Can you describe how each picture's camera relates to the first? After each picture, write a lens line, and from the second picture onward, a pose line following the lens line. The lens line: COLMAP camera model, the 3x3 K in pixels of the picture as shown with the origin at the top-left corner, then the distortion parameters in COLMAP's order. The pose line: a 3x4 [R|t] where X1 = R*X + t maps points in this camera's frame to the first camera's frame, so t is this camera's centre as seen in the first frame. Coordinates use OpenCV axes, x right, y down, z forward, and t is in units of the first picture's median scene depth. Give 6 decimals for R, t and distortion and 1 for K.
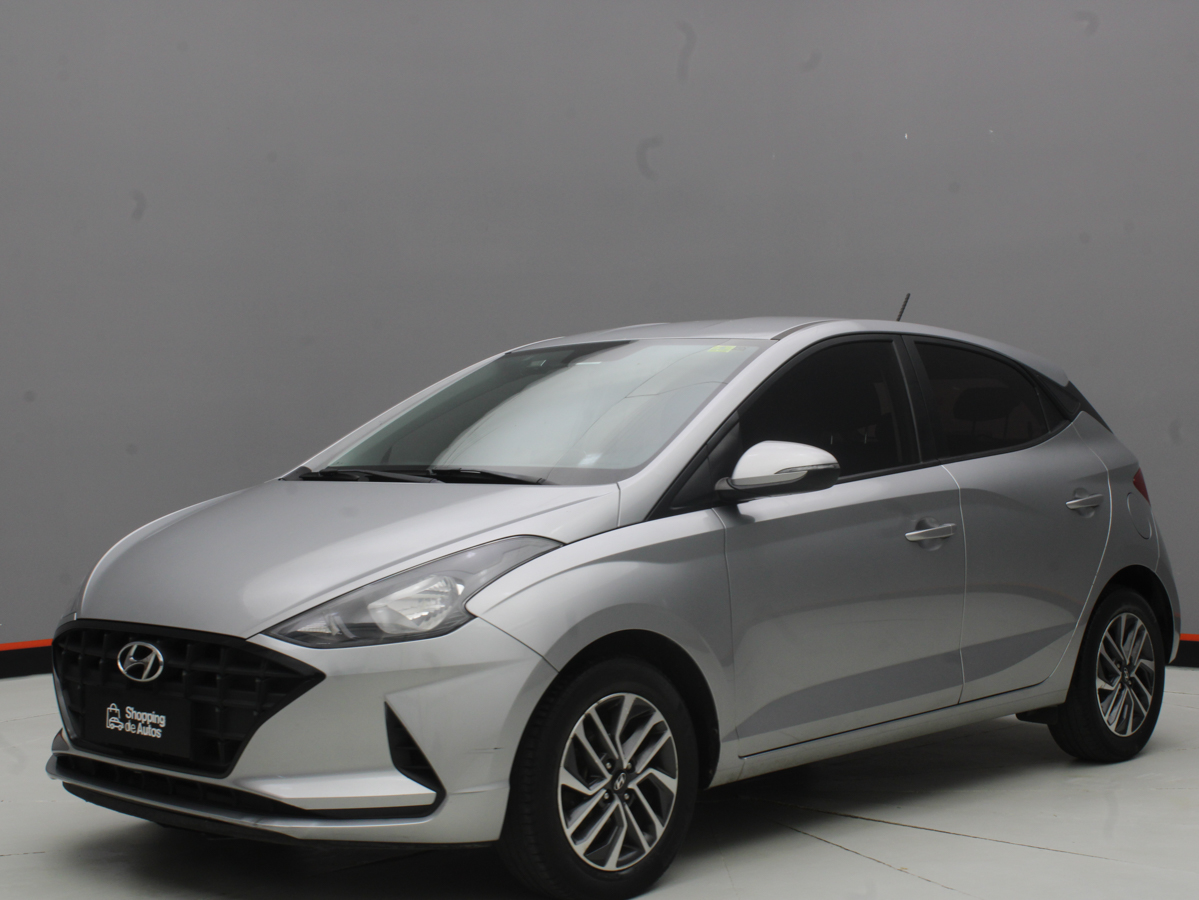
lens RADIAL K [[1733.5, 0, 599.5], [0, 1733.5, 450.0], [0, 0, 1]] dist [-0.011782, -0.012455]
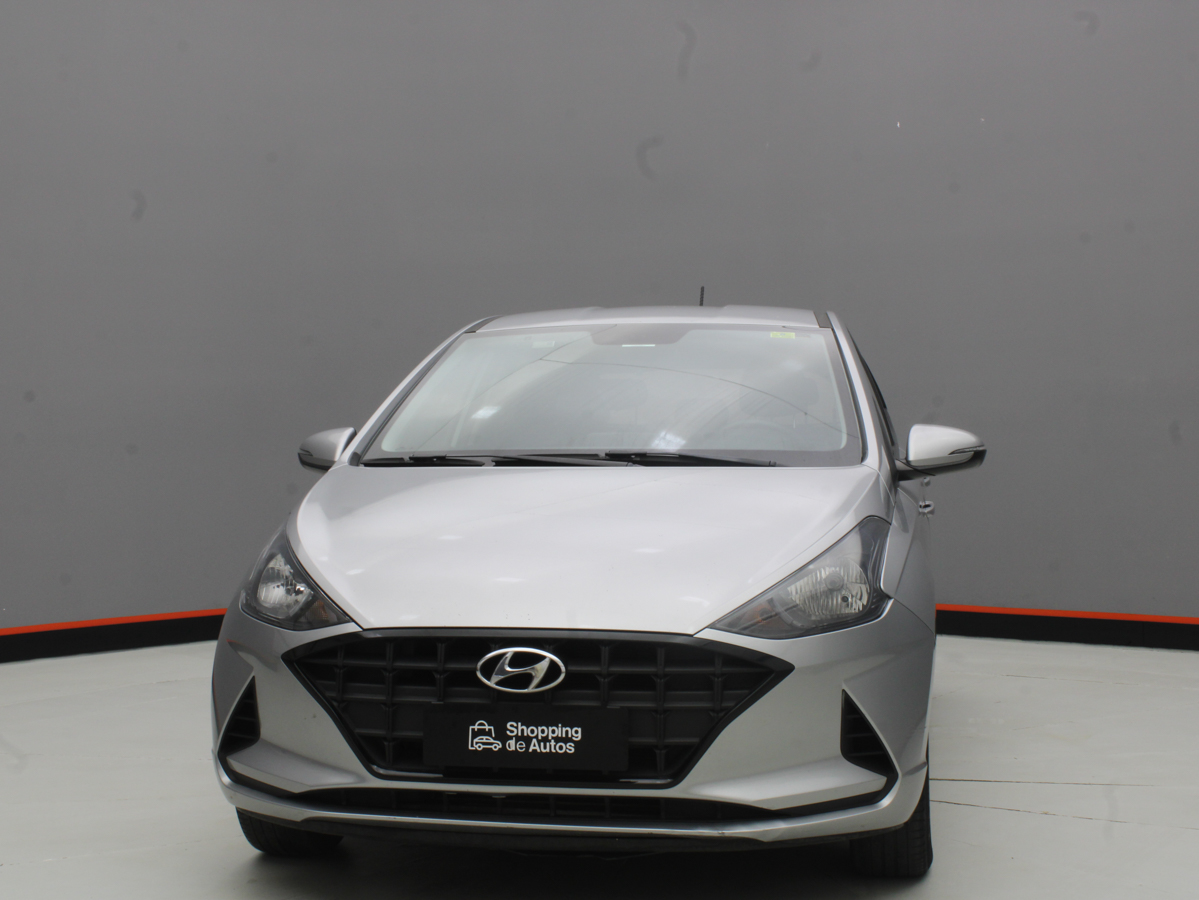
lens RADIAL K [[1714.8, 0, 599.5], [0, 1714.8, 450.0], [0, 0, 1]] dist [-0.016658, 0.022125]
pose [[0.845322, -0.002249, 0.534253, -0.693541], [-0.000963, 0.999983, 0.005735, 0.005168], [-0.534257, -0.005362, 0.845305, 0.240853]]
